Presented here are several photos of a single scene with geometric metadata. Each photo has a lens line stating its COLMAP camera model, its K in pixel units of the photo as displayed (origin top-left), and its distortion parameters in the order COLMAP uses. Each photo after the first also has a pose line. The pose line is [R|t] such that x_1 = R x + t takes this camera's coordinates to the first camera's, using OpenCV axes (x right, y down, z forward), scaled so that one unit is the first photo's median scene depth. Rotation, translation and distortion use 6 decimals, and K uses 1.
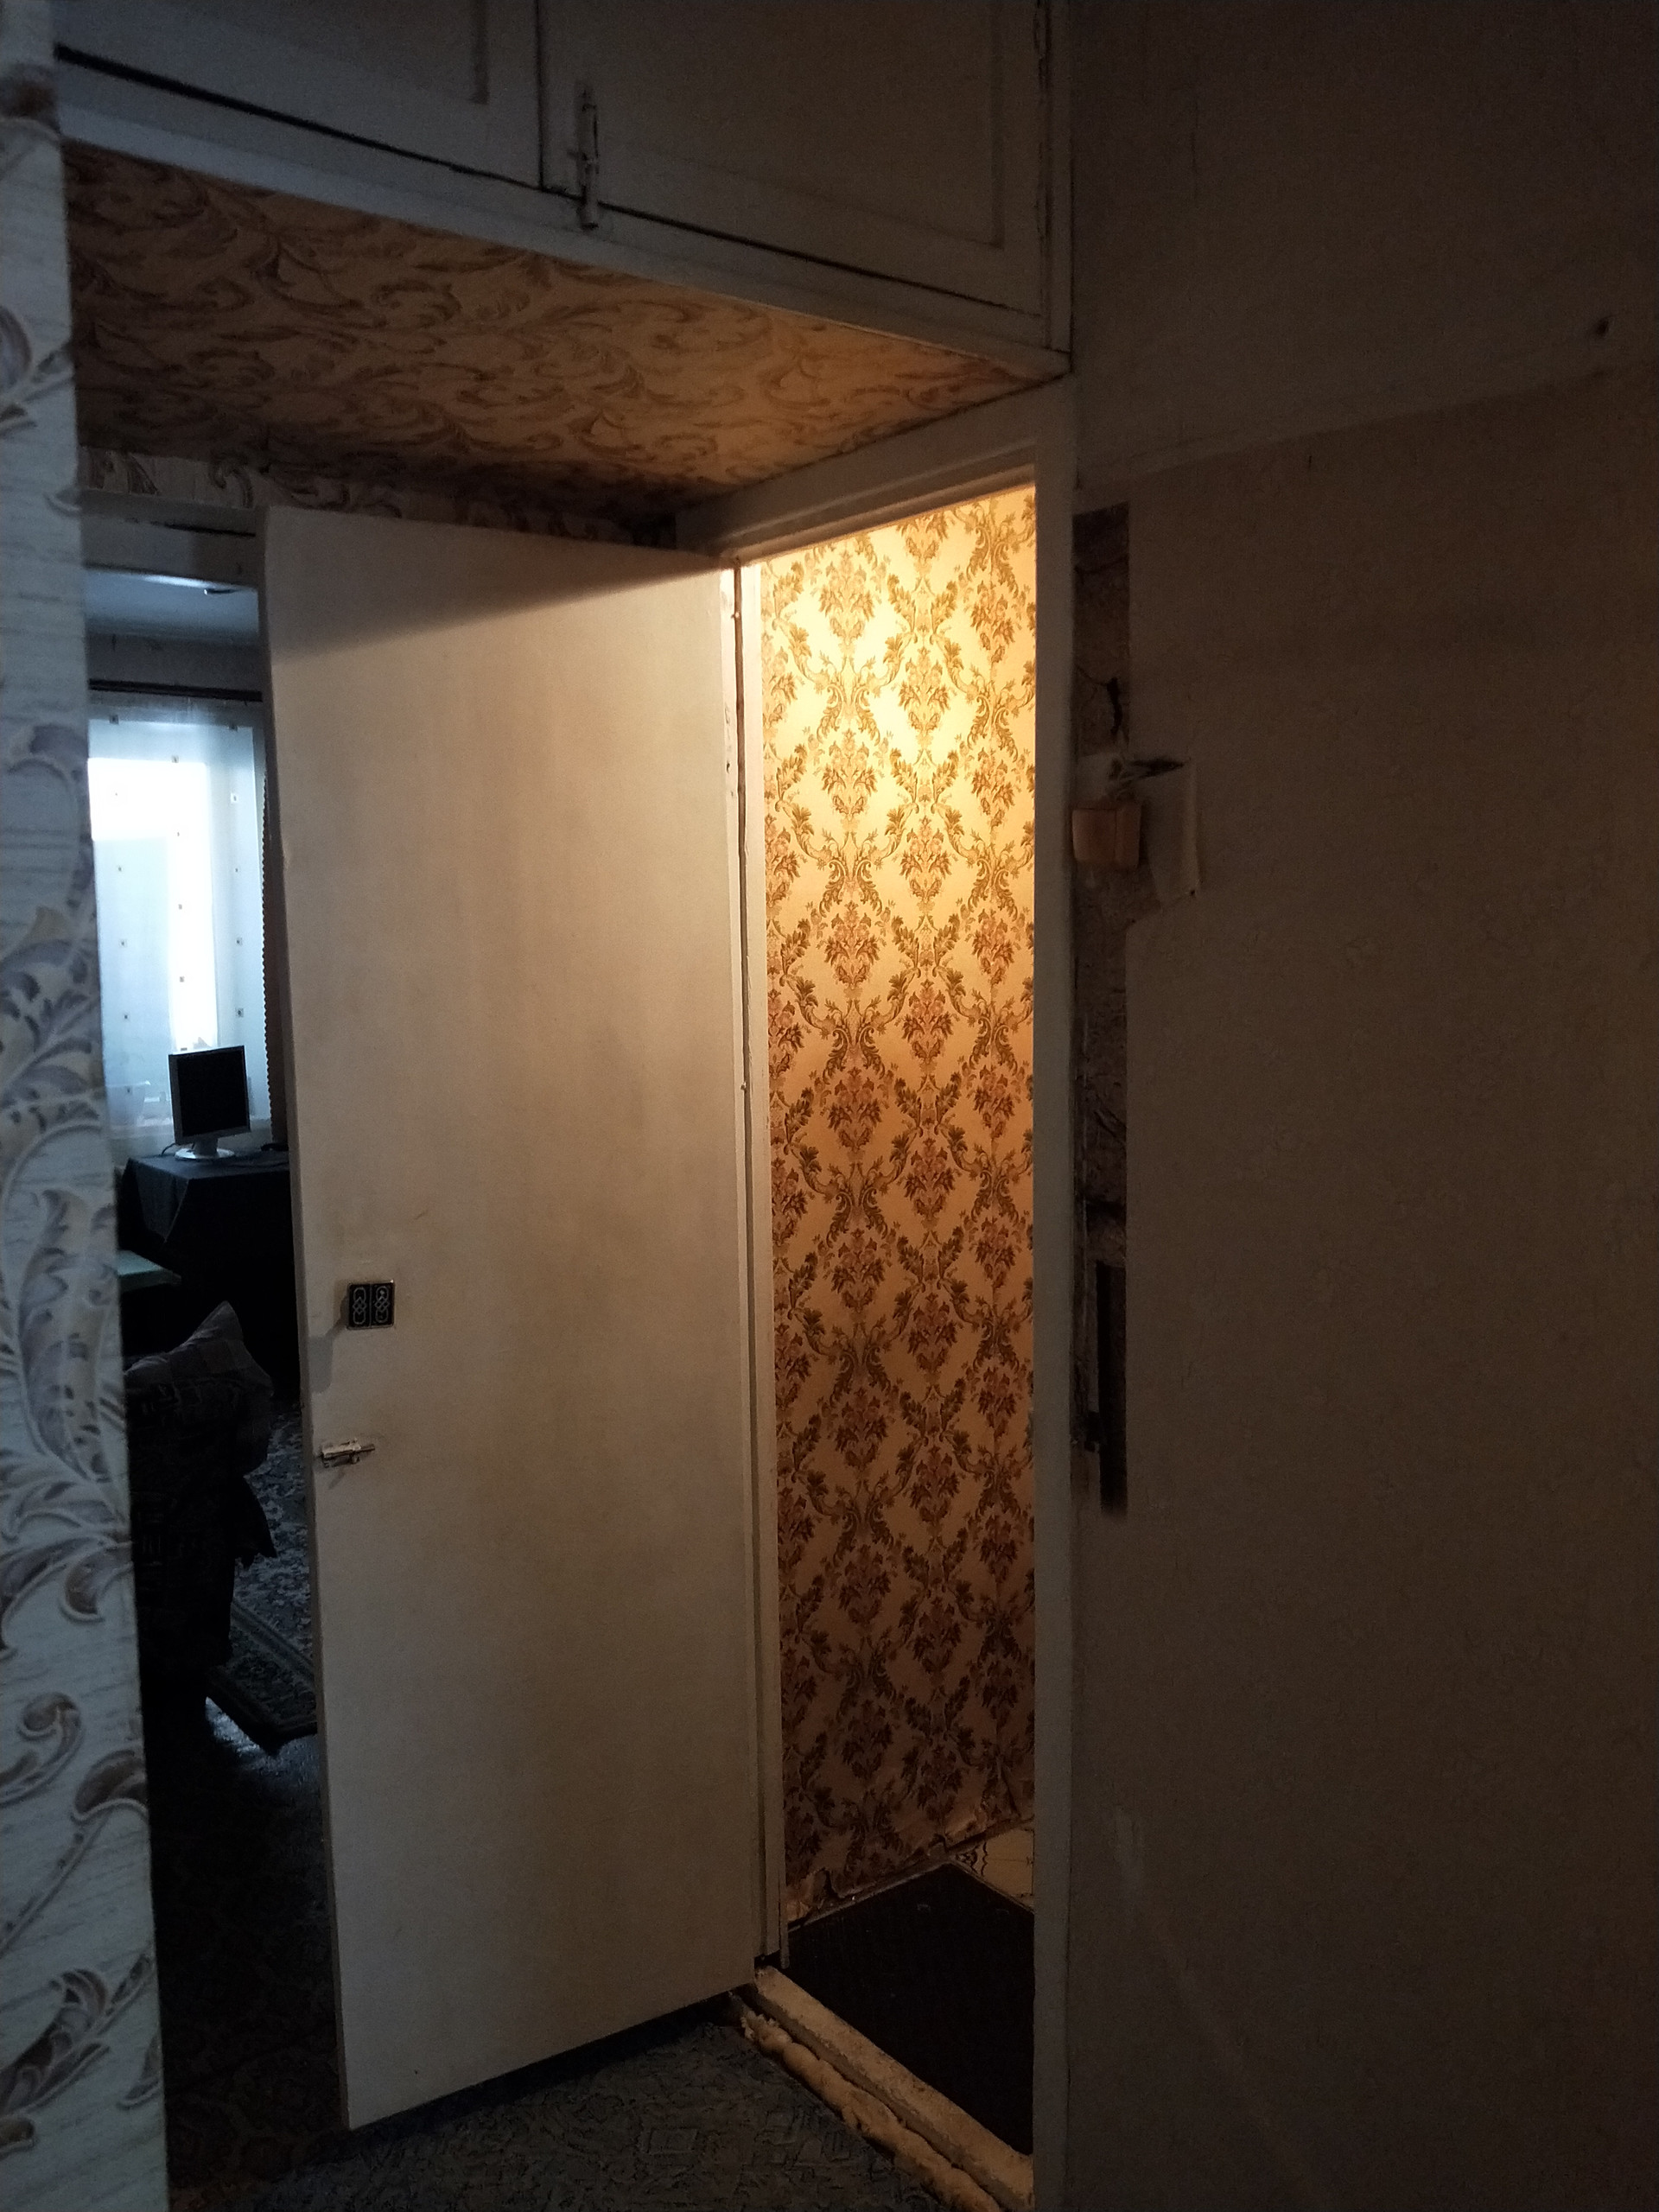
lens RADIAL K [[1790.0, 0, 828.3], [0, 1790.0, 1107.5], [0, 0, 1]] dist [0.010168, 0.001899]
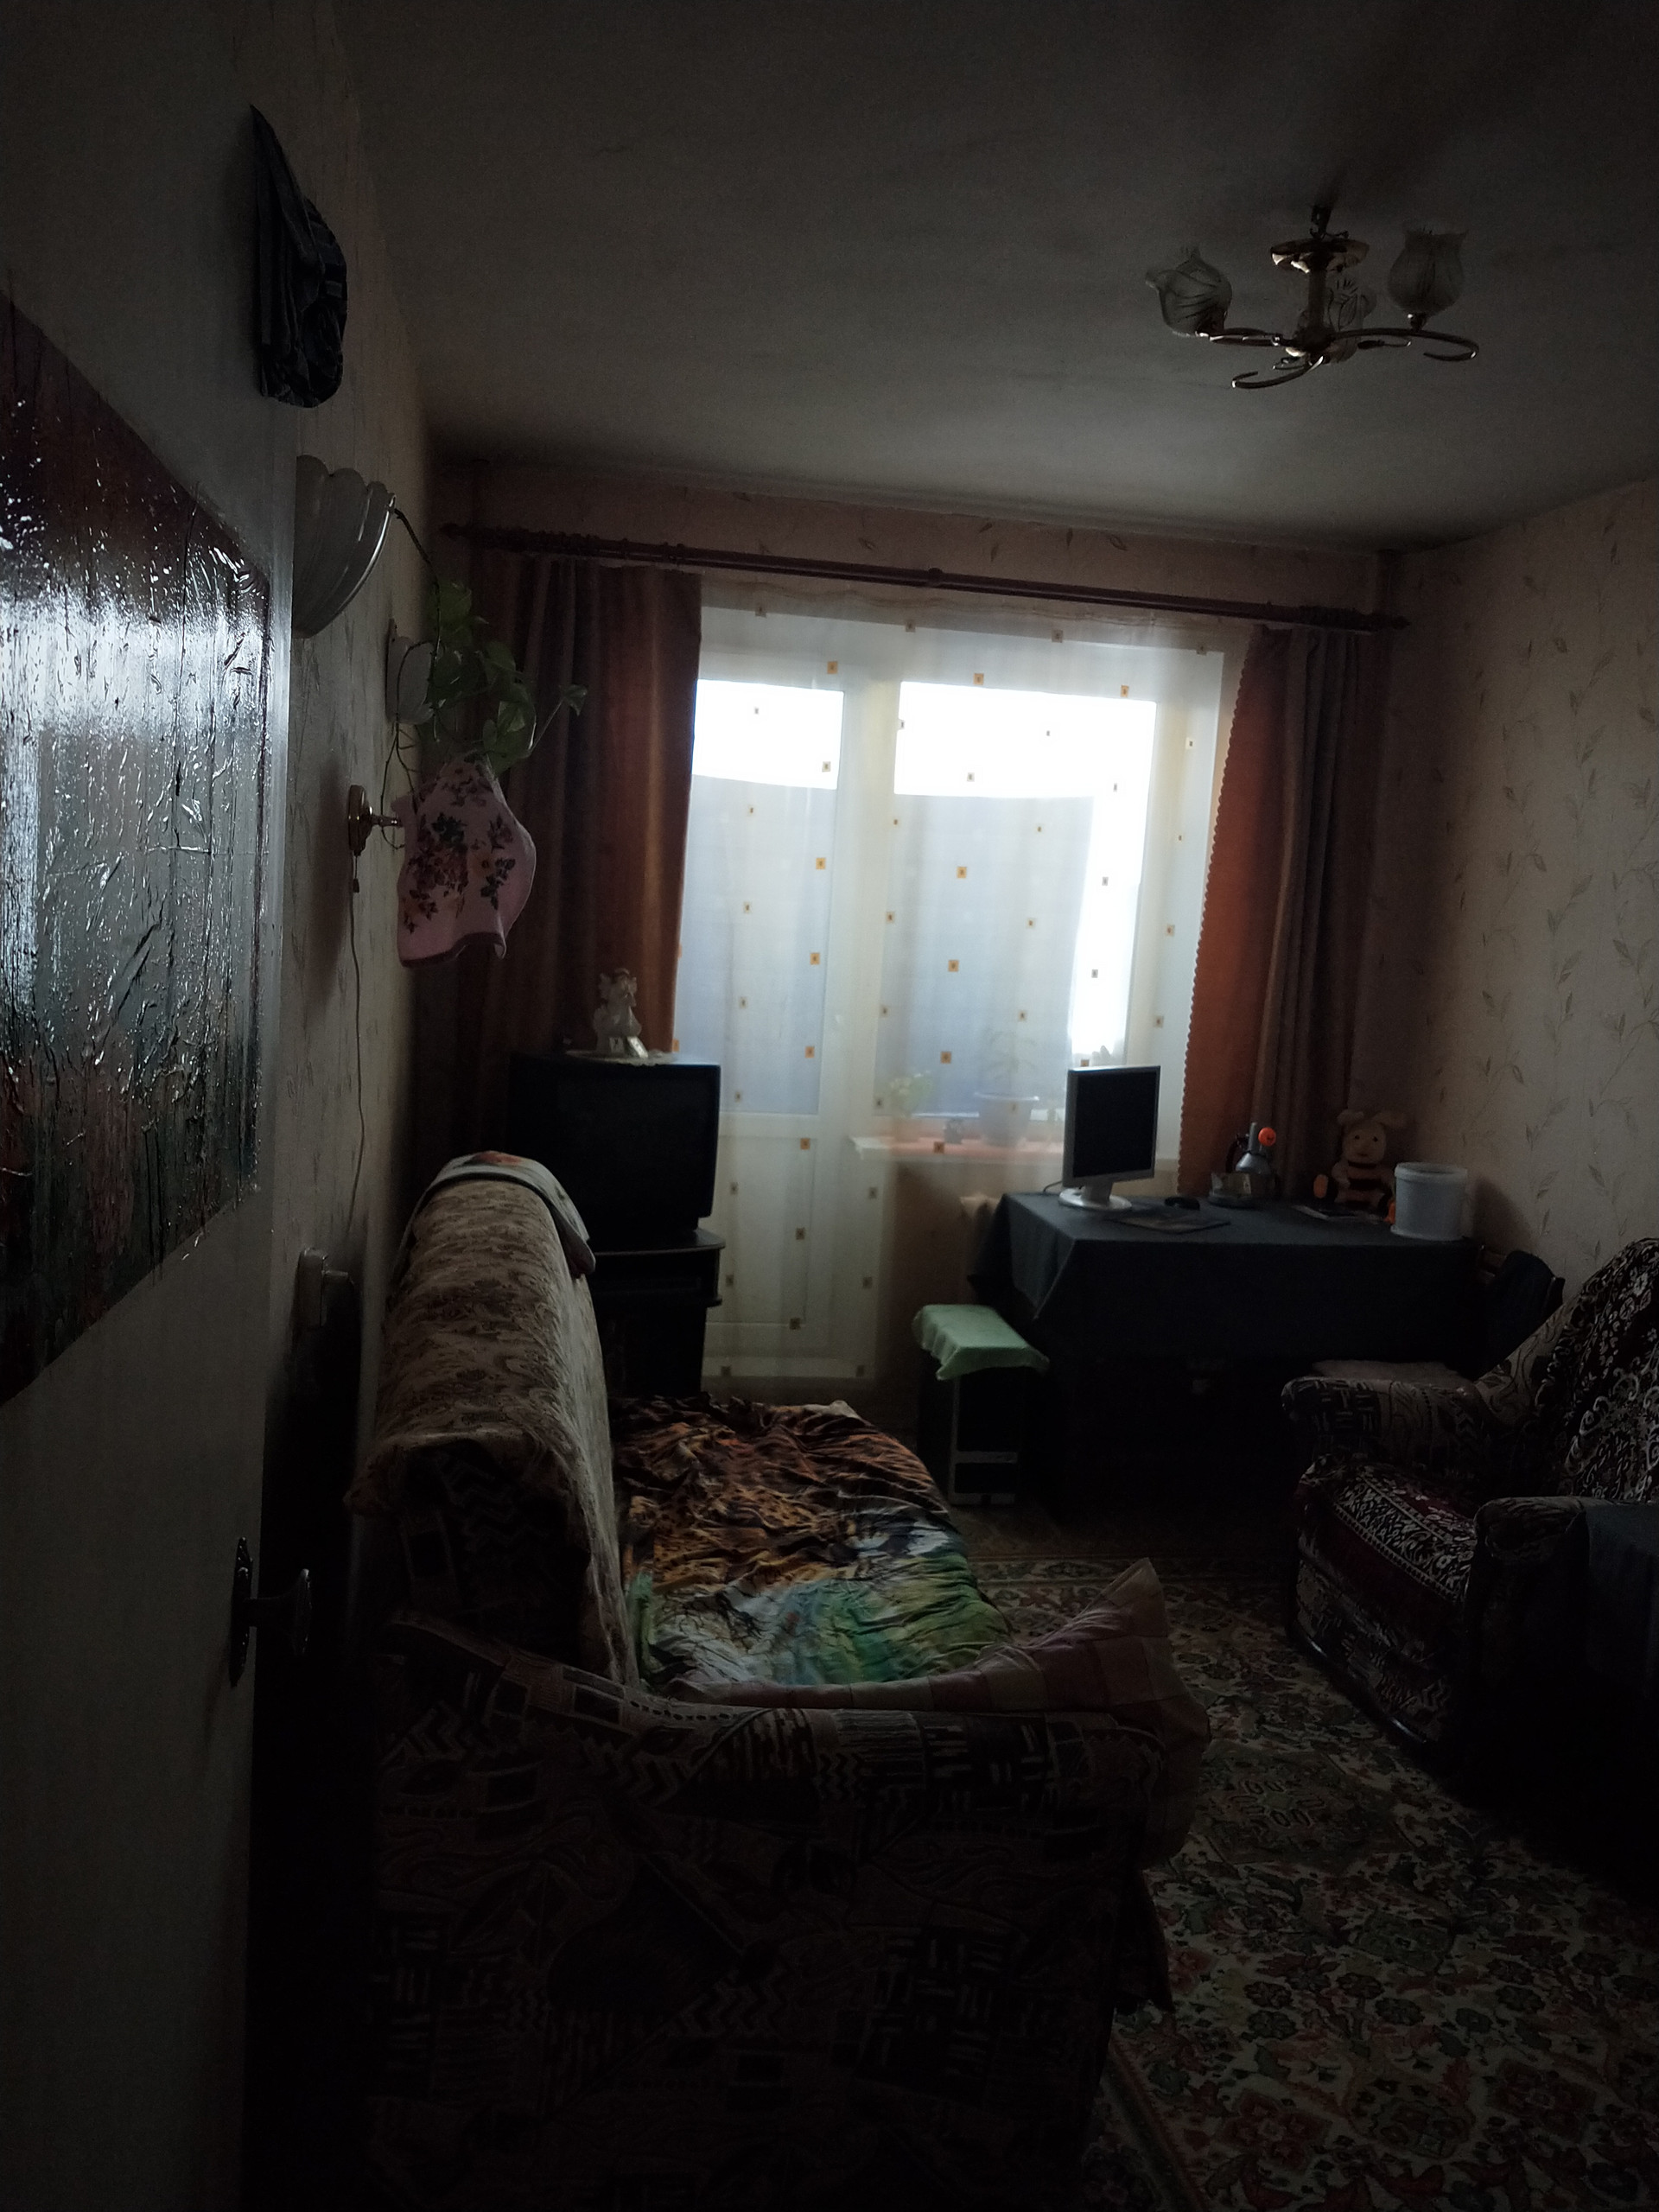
lens RADIAL K [[1790.0, 0, 828.8], [0, 1790.0, 1104.1], [0, 0, 1]] dist [0.010168, 0.001899]
pose [[0.887304, 0.125034, -0.443911, -0.110686], [-0.119259, 0.992015, 0.041036, -0.033696], [0.445498, 0.016529, 0.895131, 0.252135]]
